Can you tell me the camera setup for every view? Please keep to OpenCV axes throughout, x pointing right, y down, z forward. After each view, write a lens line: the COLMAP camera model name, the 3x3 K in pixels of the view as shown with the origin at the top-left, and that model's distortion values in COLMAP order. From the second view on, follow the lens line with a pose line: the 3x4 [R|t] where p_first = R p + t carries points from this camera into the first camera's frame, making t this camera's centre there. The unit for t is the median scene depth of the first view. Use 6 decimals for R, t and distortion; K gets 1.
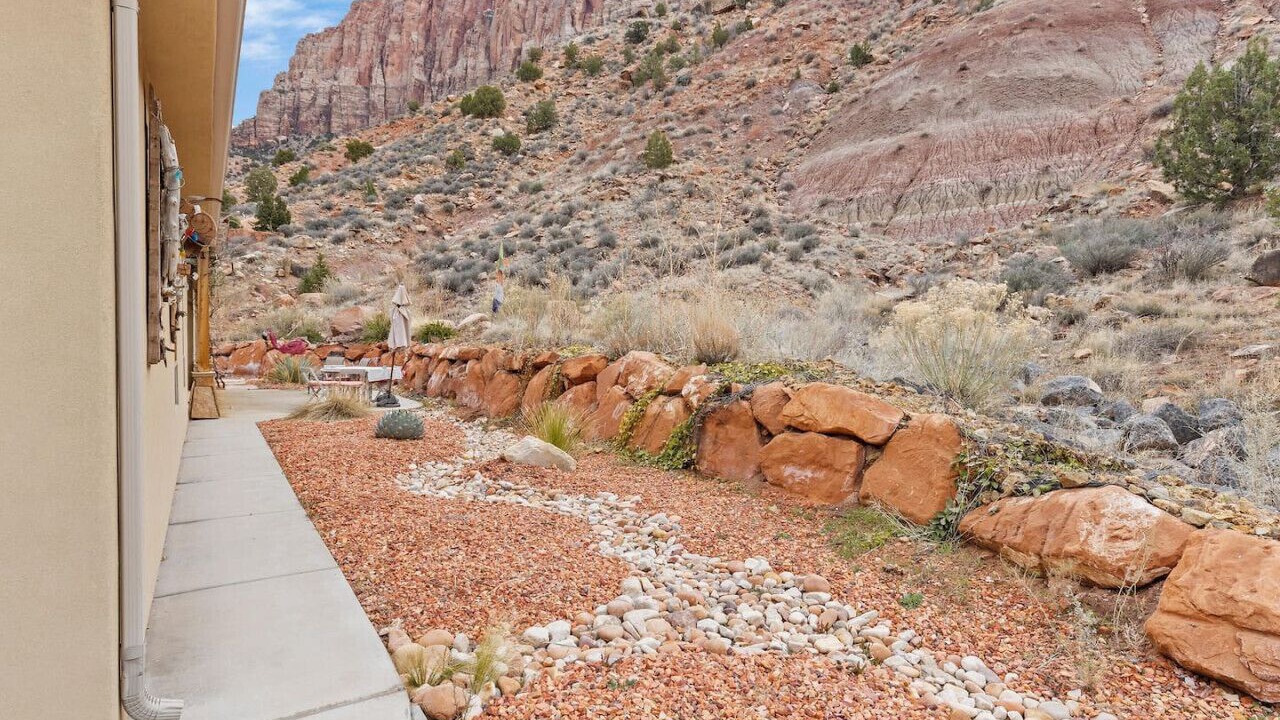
lens RADIAL K [[693.6, 0, 635.4], [0, 693.6, 340.3], [0, 0, 1]] dist [0.006978, -0.002656]
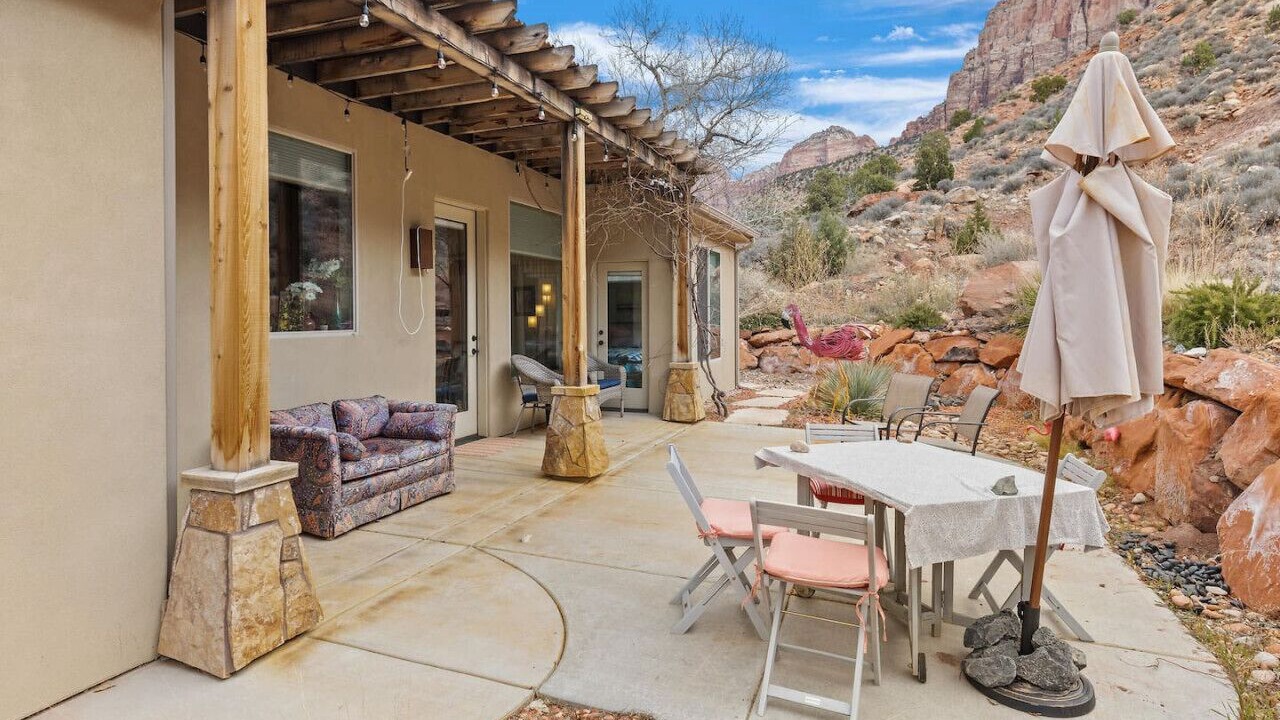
lens RADIAL K [[693.6, 0, 635.6], [0, 693.6, 327.1], [0, 0, 1]] dist [0.006978, -0.002656]
pose [[0.608617, 0.016767, -0.793287, -0.037005], [-0.005260, 0.999840, 0.017097, -0.001720], [0.793447, -0.006233, 0.608607, 0.108421]]
